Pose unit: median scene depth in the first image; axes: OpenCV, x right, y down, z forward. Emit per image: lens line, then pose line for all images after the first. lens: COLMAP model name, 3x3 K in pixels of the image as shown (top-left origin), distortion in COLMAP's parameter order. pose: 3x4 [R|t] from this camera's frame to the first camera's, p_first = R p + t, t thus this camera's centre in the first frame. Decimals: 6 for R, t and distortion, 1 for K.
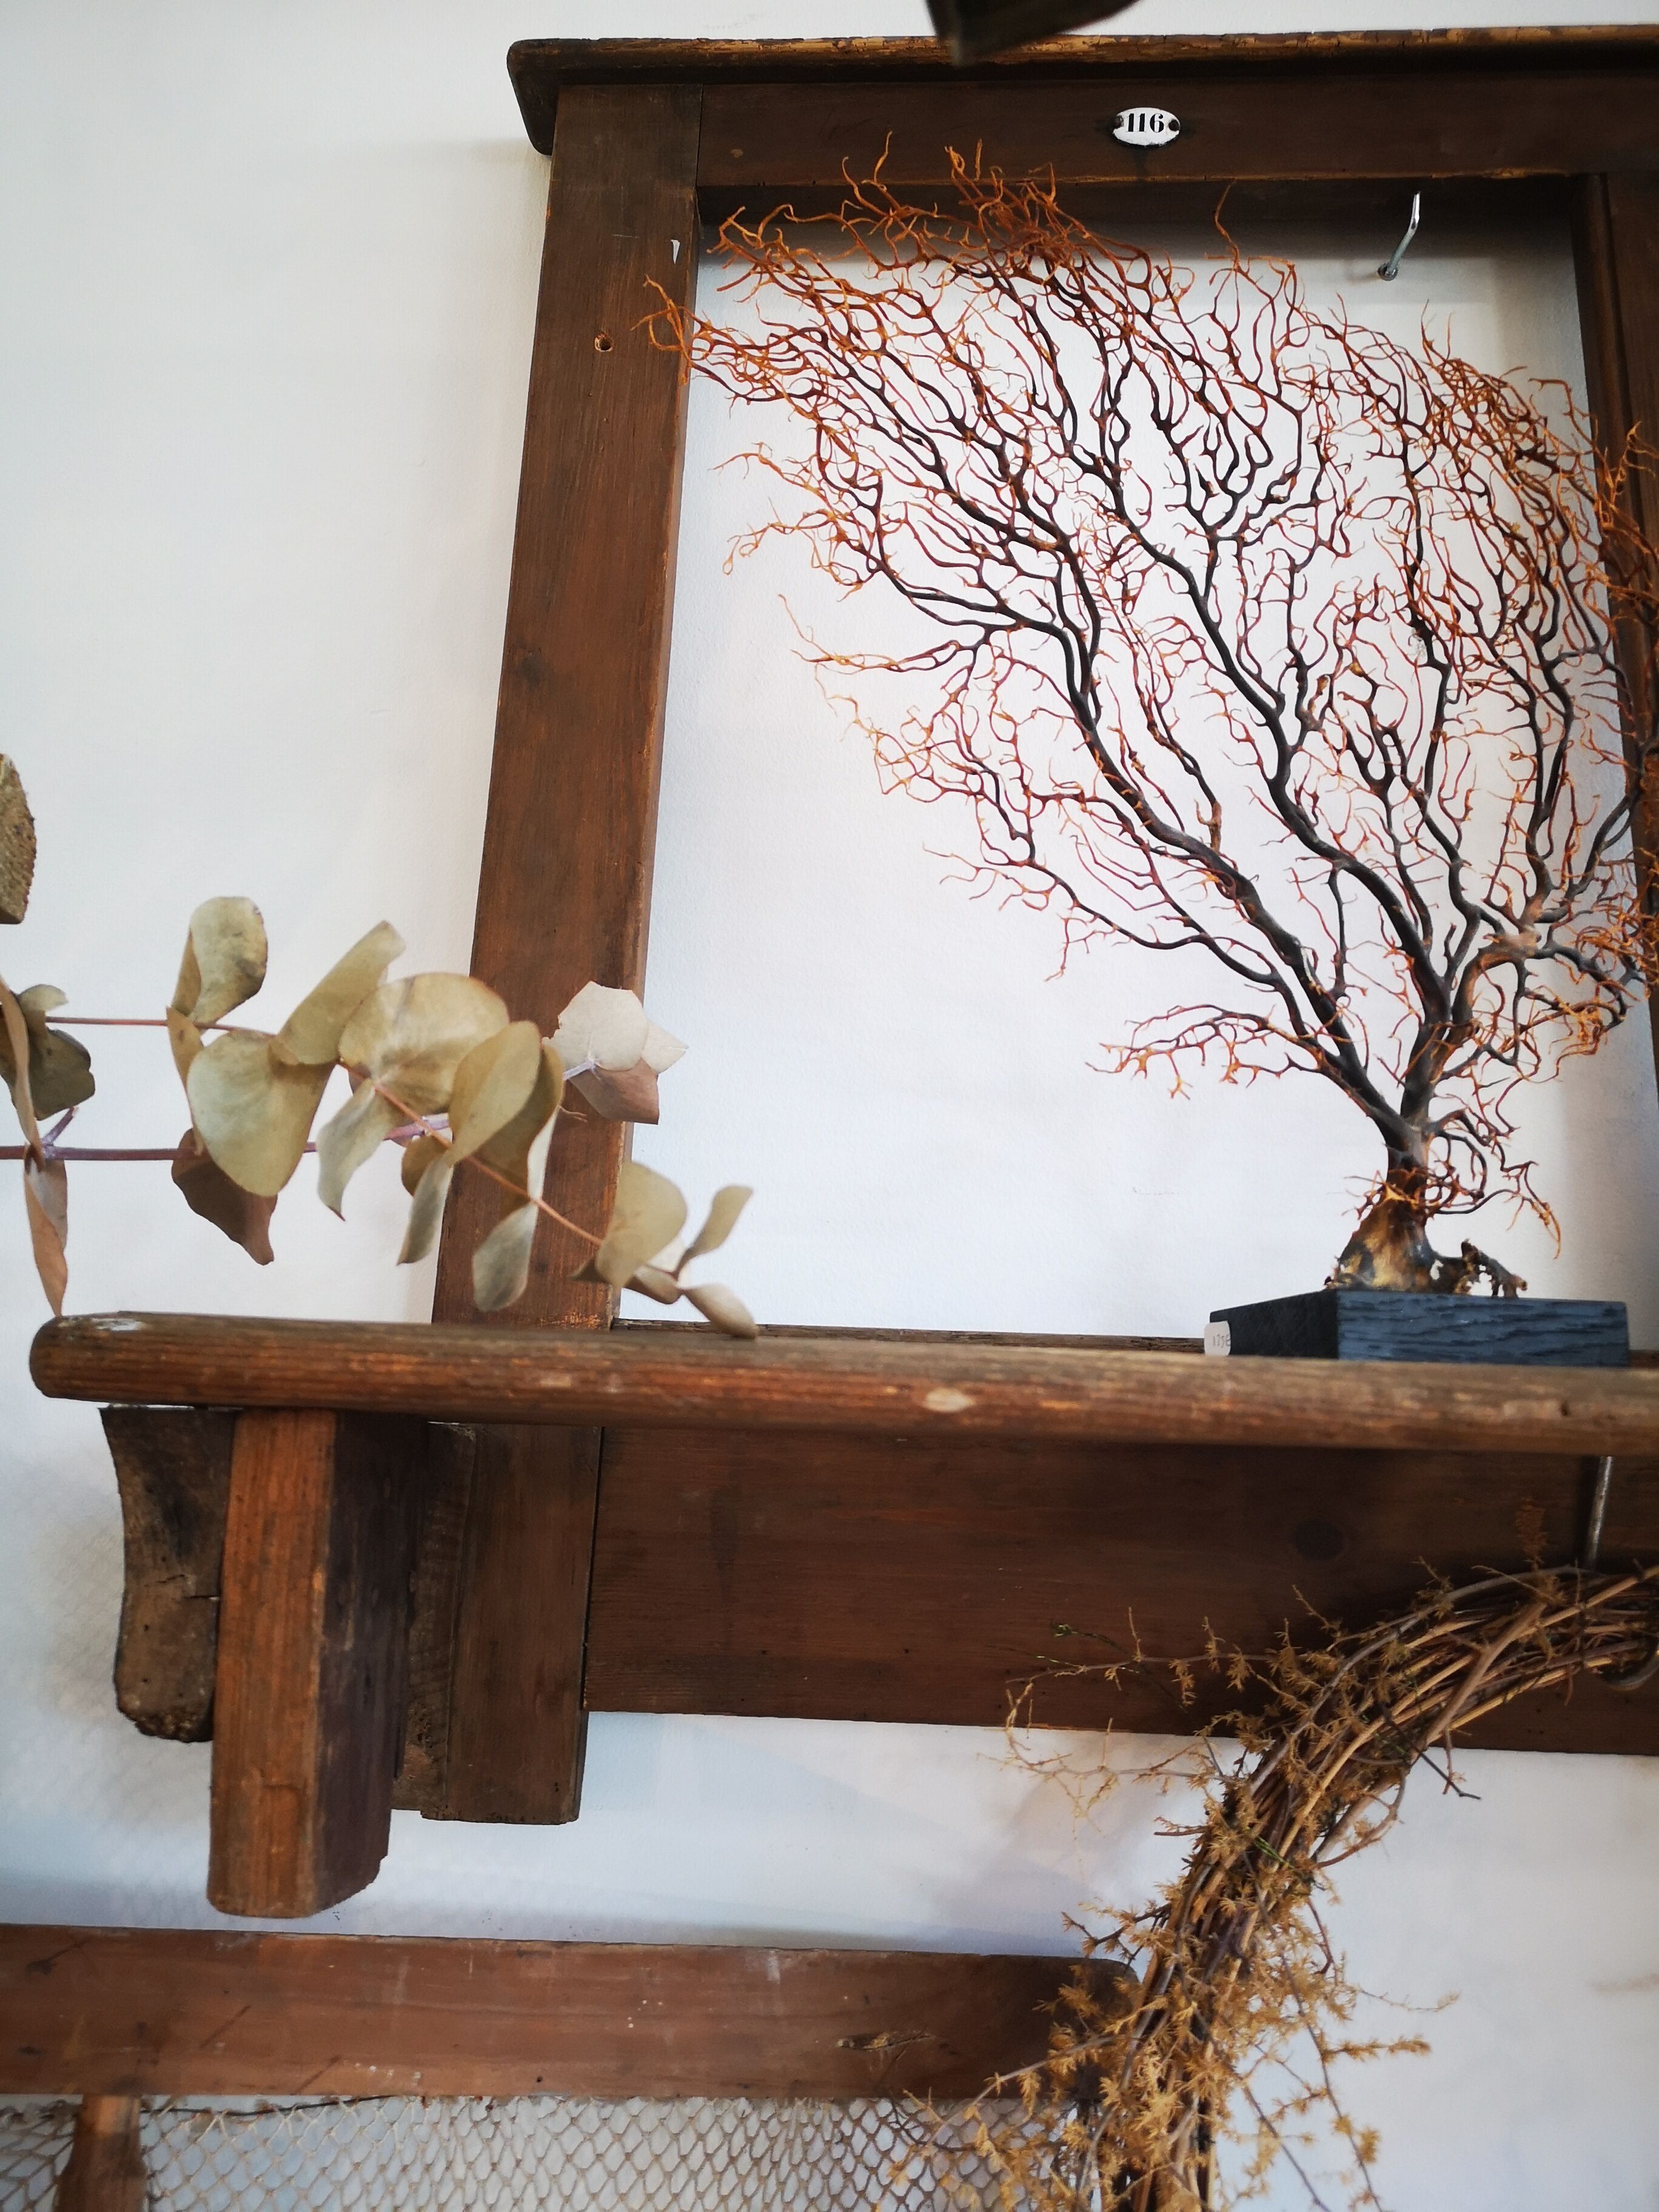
lens RADIAL K [[1711.1, 0, 835.4], [0, 1711.1, 1108.2], [0, 0, 1]] dist [0.053590, -0.050476]
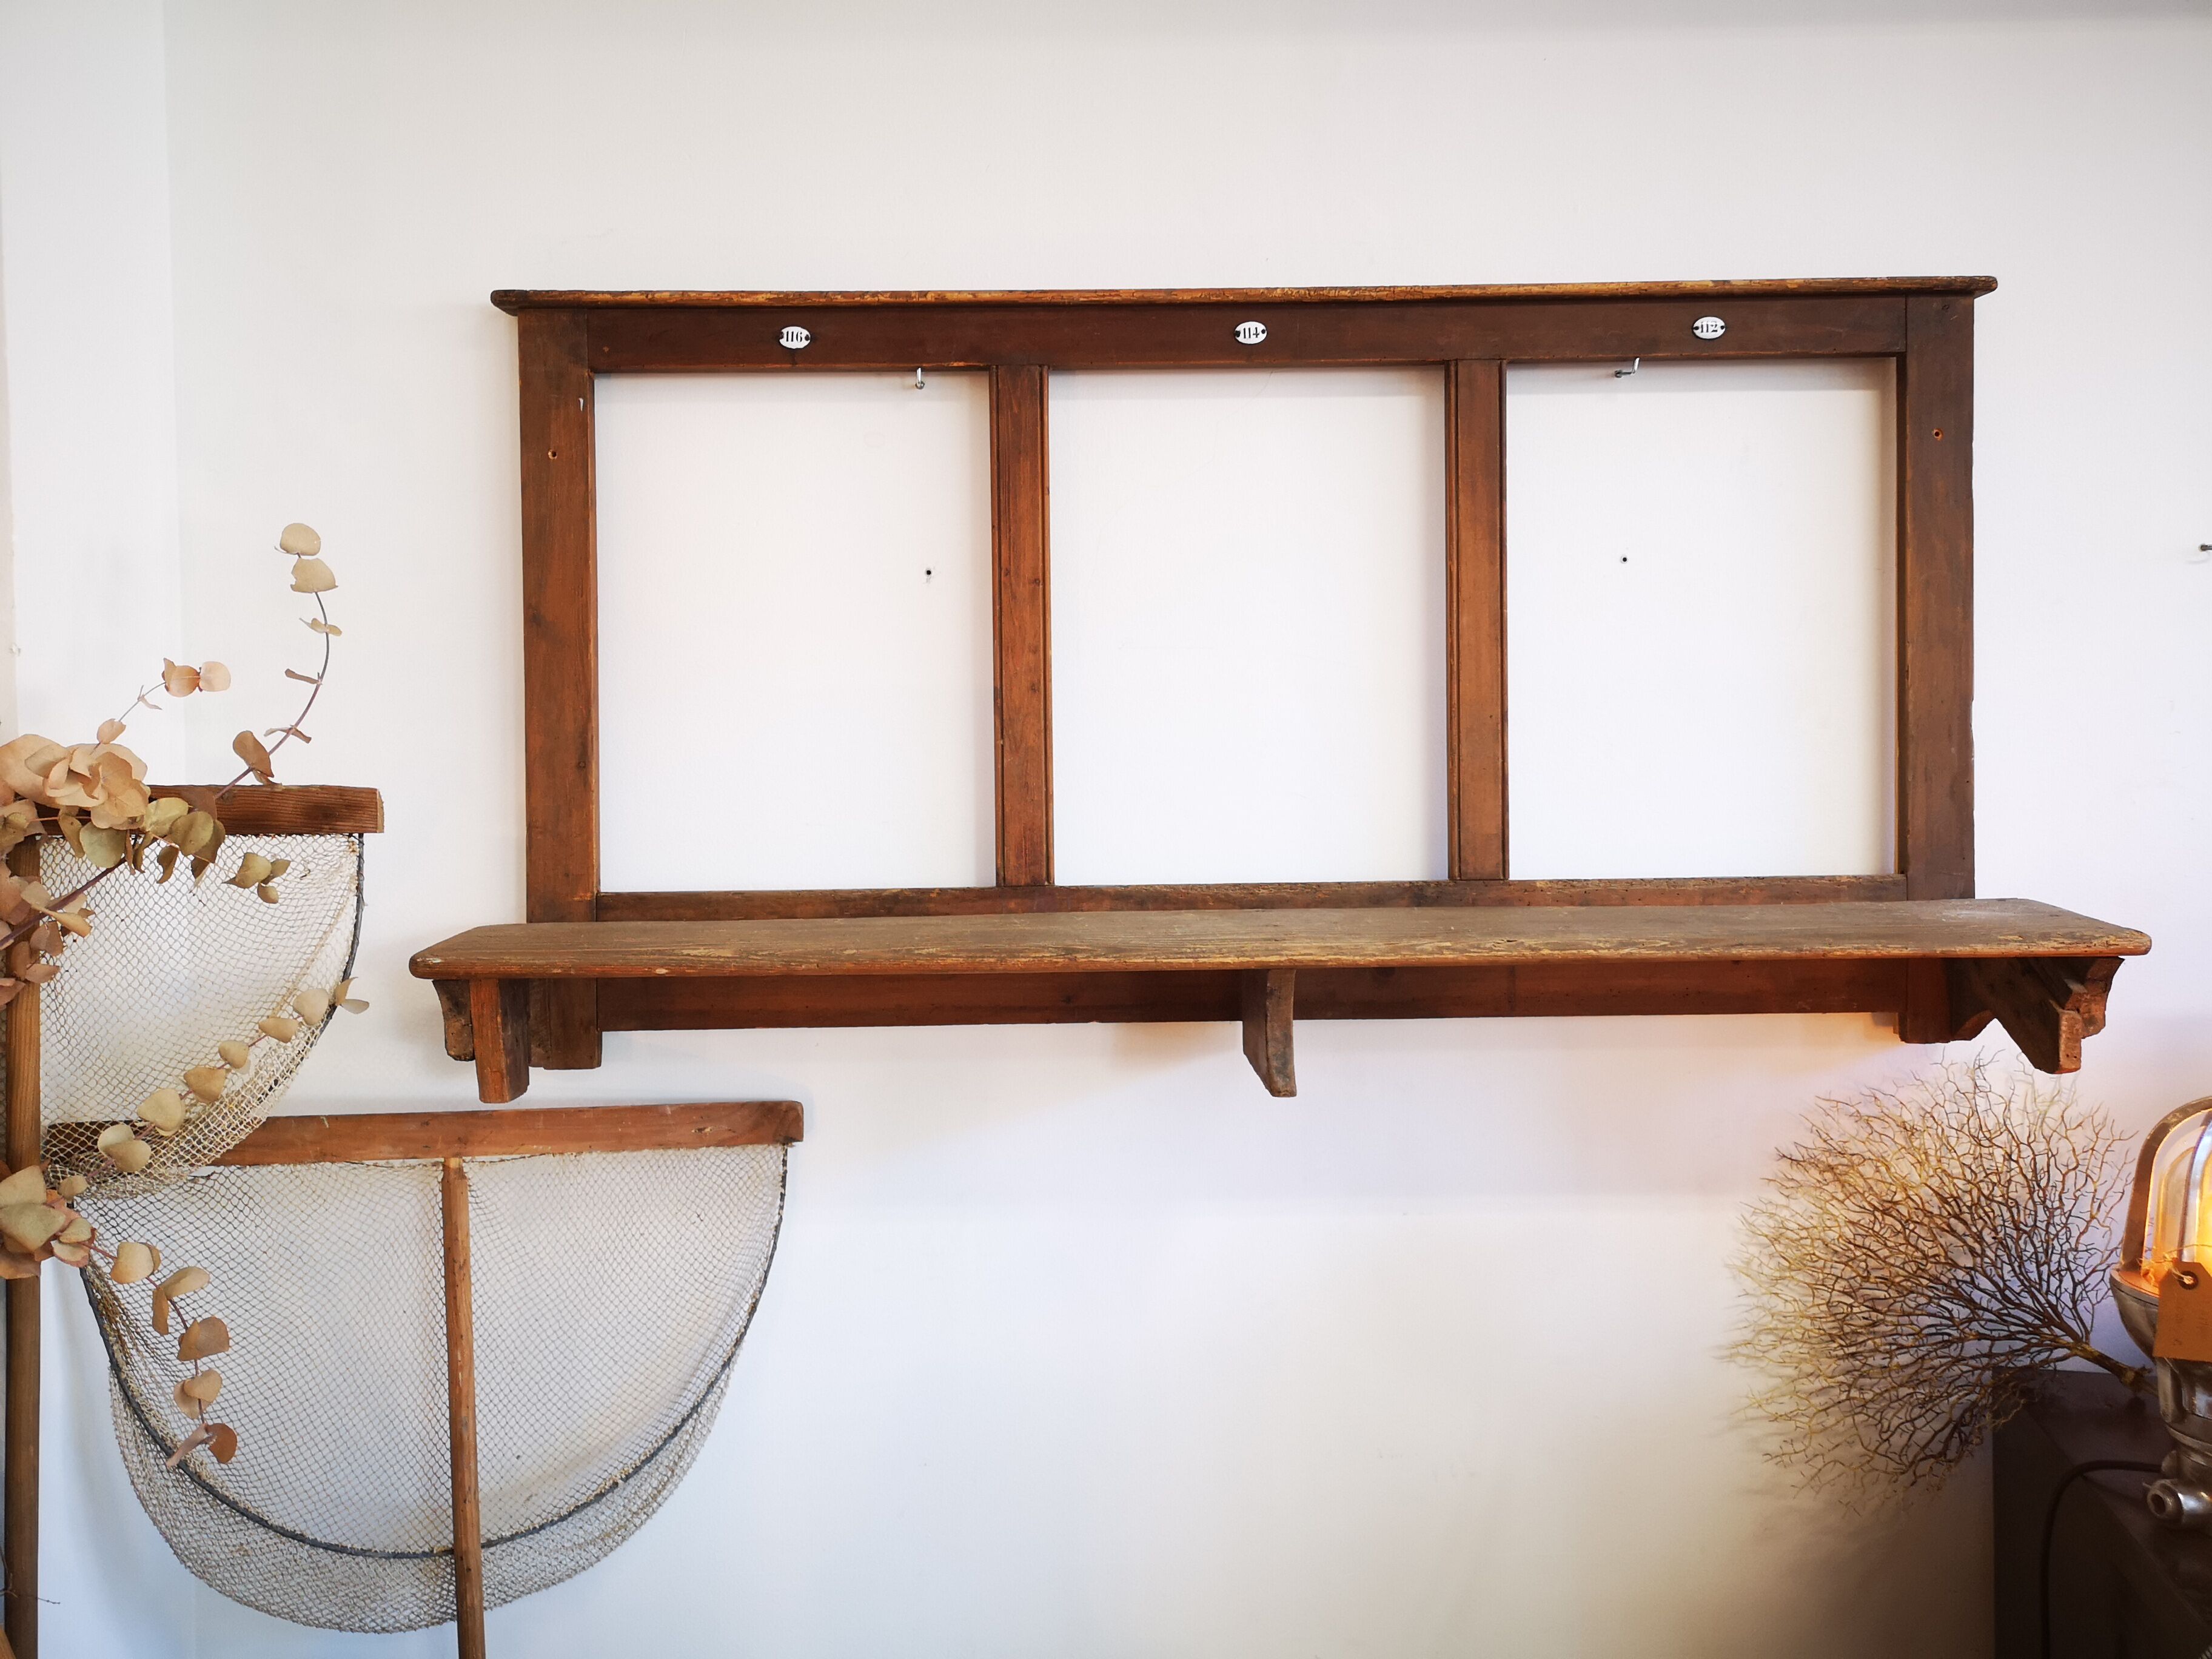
lens RADIAL K [[1718.7, 0, 1104.6], [0, 1718.7, 827.1], [0, 0, 1]] dist [0.043777, -0.041120]
pose [[0.996372, -0.050125, 0.068777, 0.504539], [0.028394, 0.957634, 0.286587, -0.762964], [-0.080228, -0.283594, 0.955583, -1.678552]]
